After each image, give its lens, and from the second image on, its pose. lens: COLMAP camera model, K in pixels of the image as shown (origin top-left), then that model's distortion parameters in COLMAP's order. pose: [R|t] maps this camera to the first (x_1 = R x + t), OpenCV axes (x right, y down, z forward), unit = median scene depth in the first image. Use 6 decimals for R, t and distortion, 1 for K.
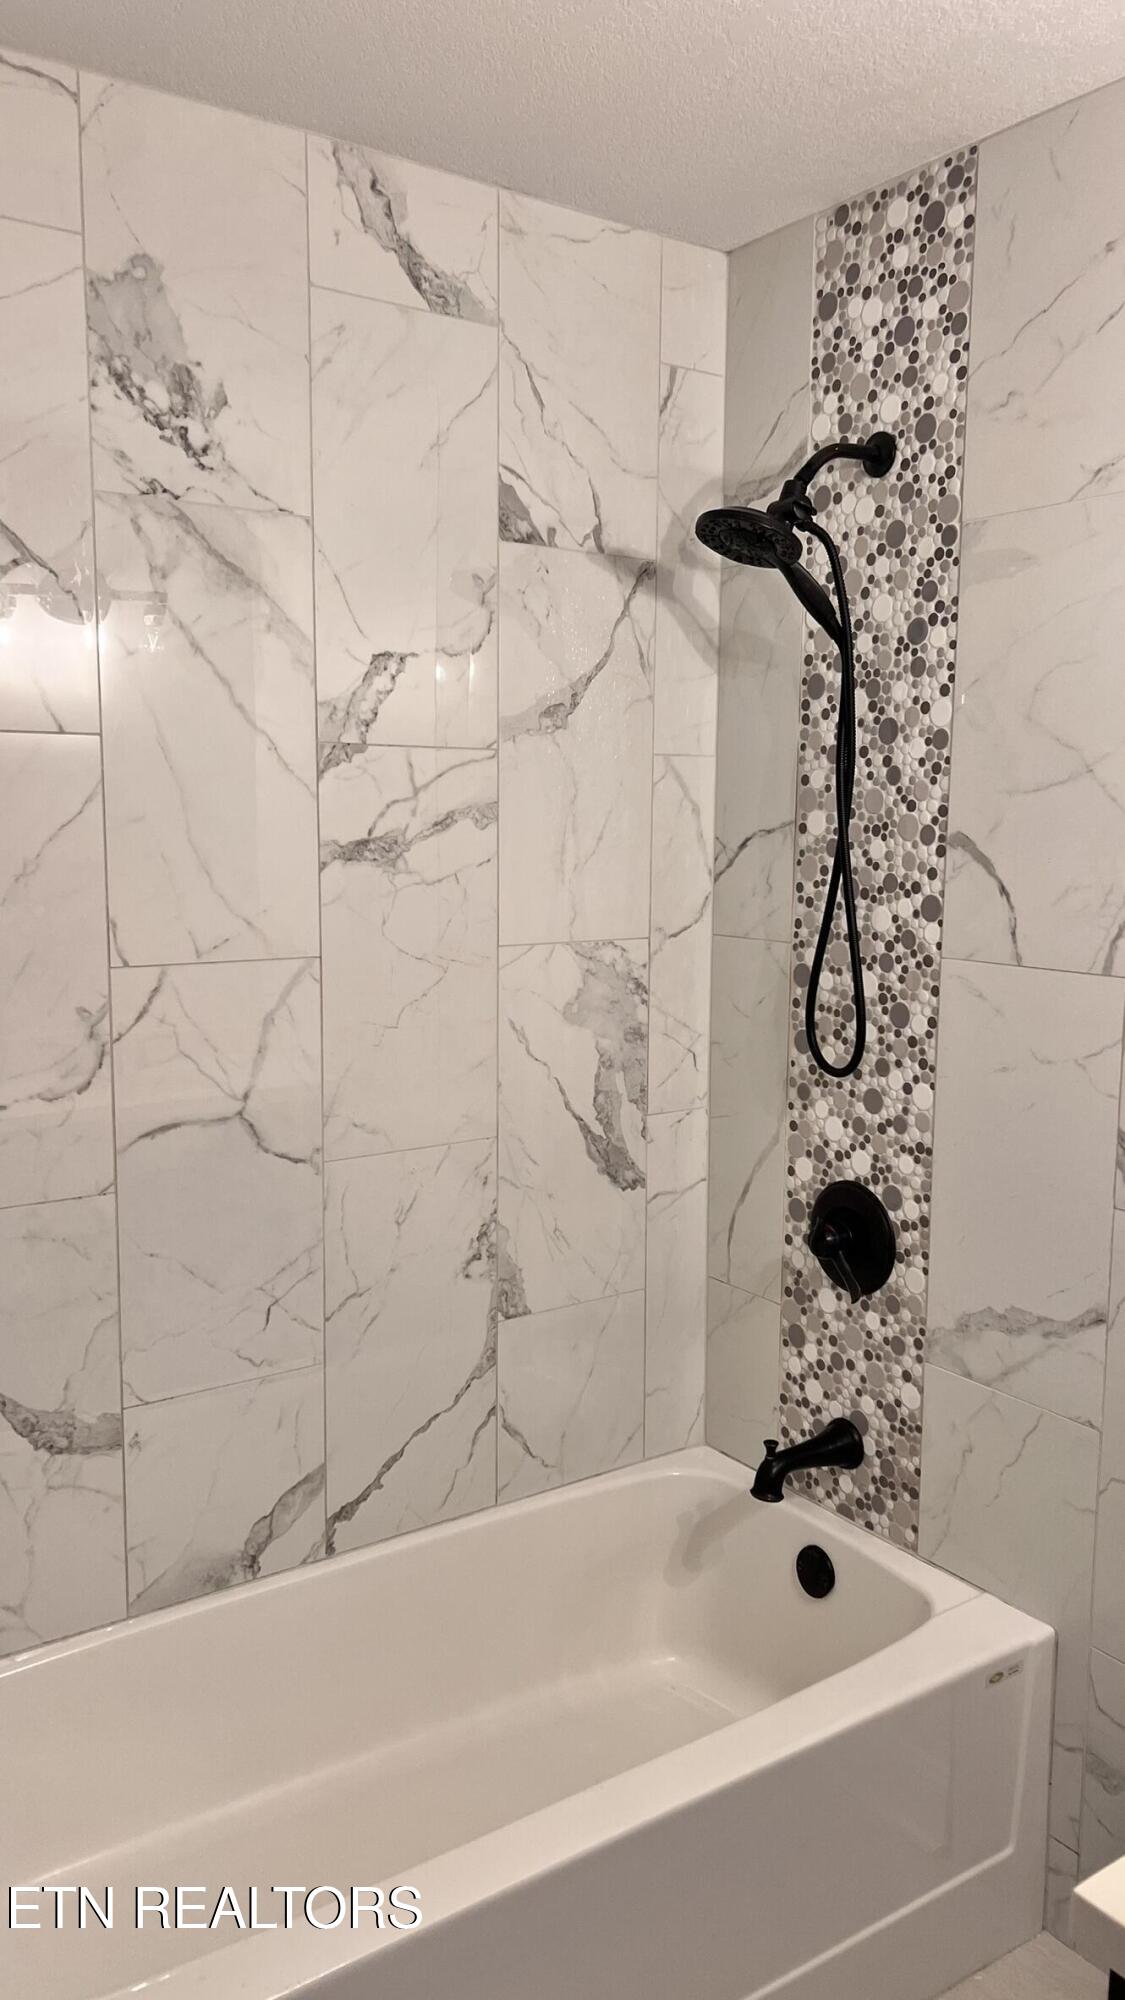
lens RADIAL K [[1499.7, 0, 561.6], [0, 1499.7, 1020.2], [0, 0, 1]] dist [0.049107, -0.052609]
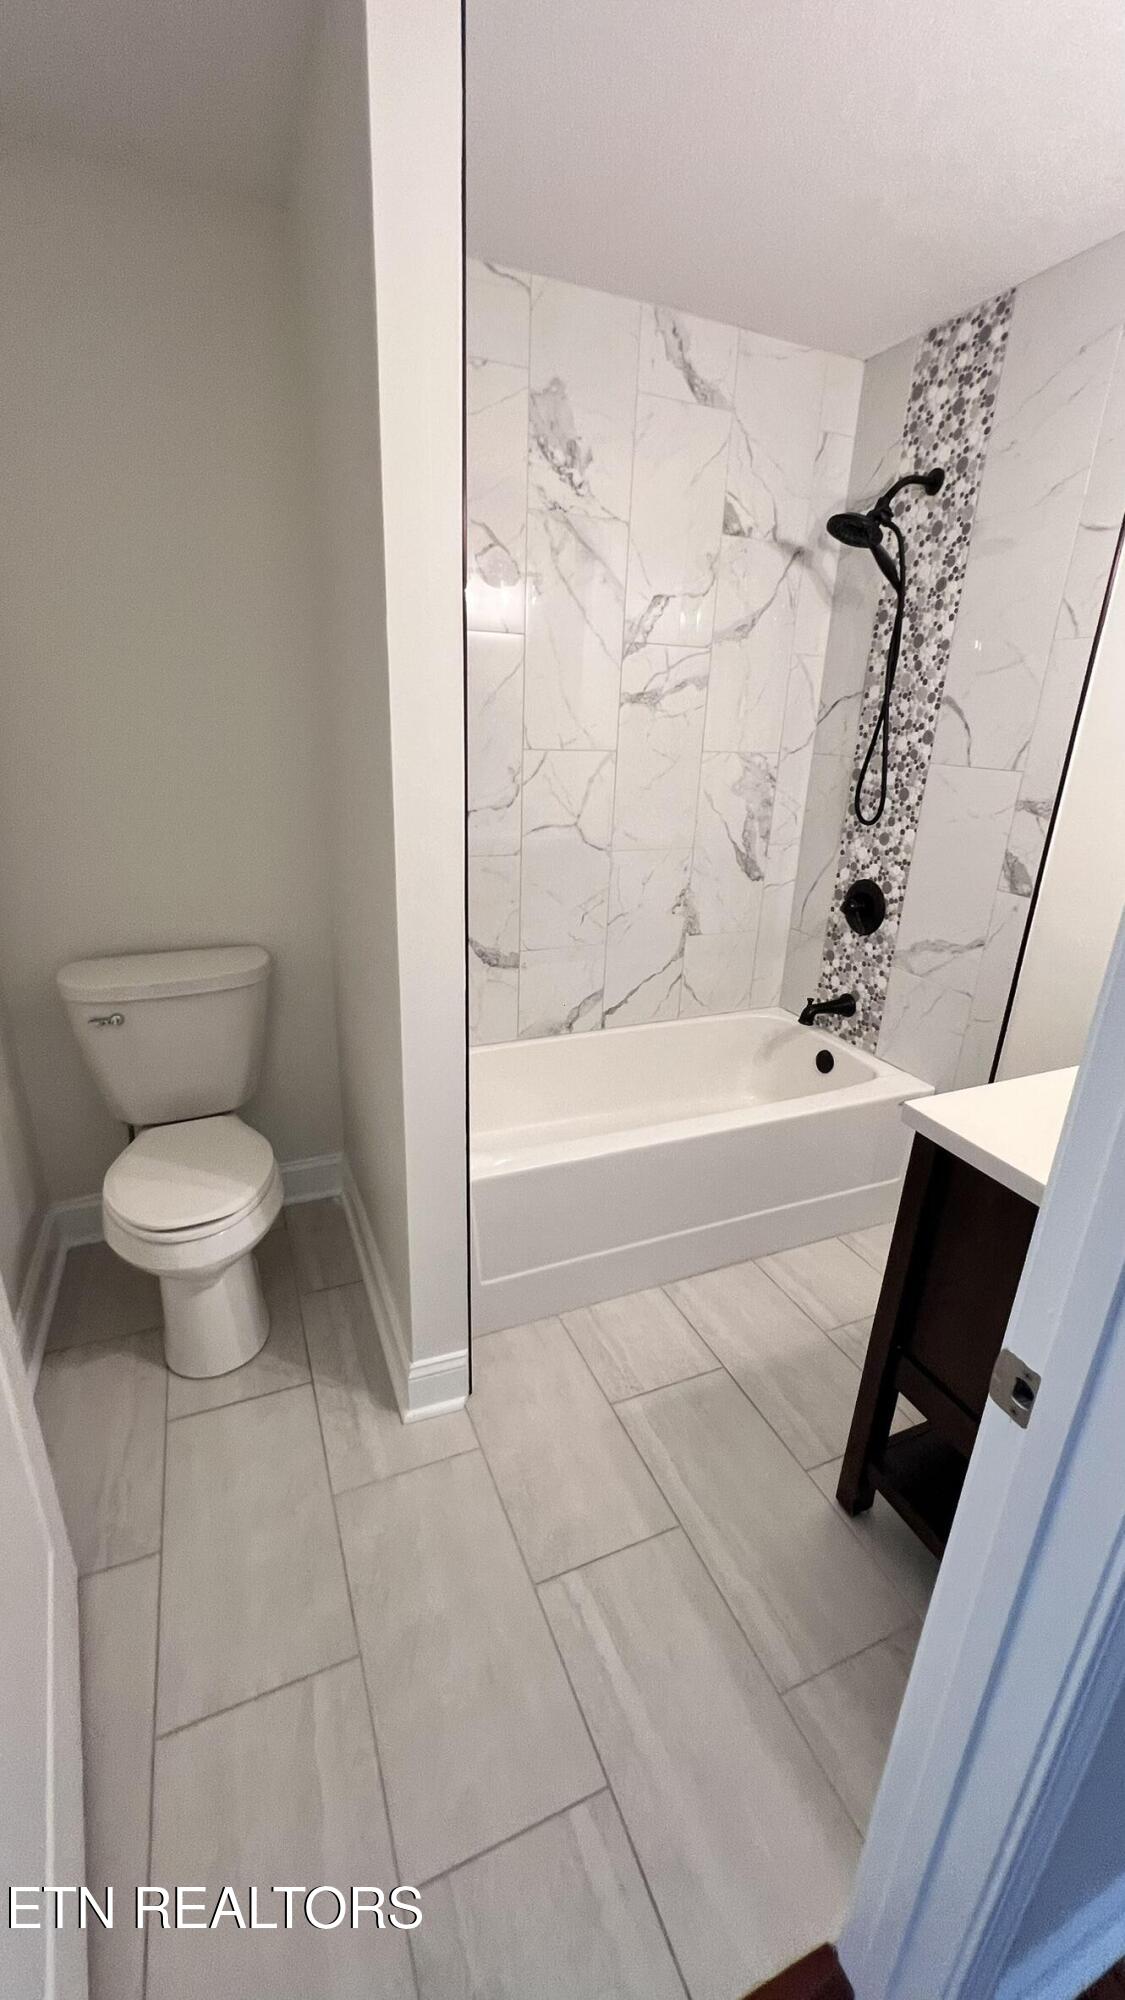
lens RADIAL K [[801.1, 0, 566.6], [0, 801.1, 1007.6], [0, 0, 1]] dist [-0.004281, 0.001557]
pose [[0.979380, 0.094949, -0.178324, 0.004314], [-0.055719, 0.975389, 0.213334, 0.071611], [0.194191, -0.198999, 0.960567, -0.159514]]
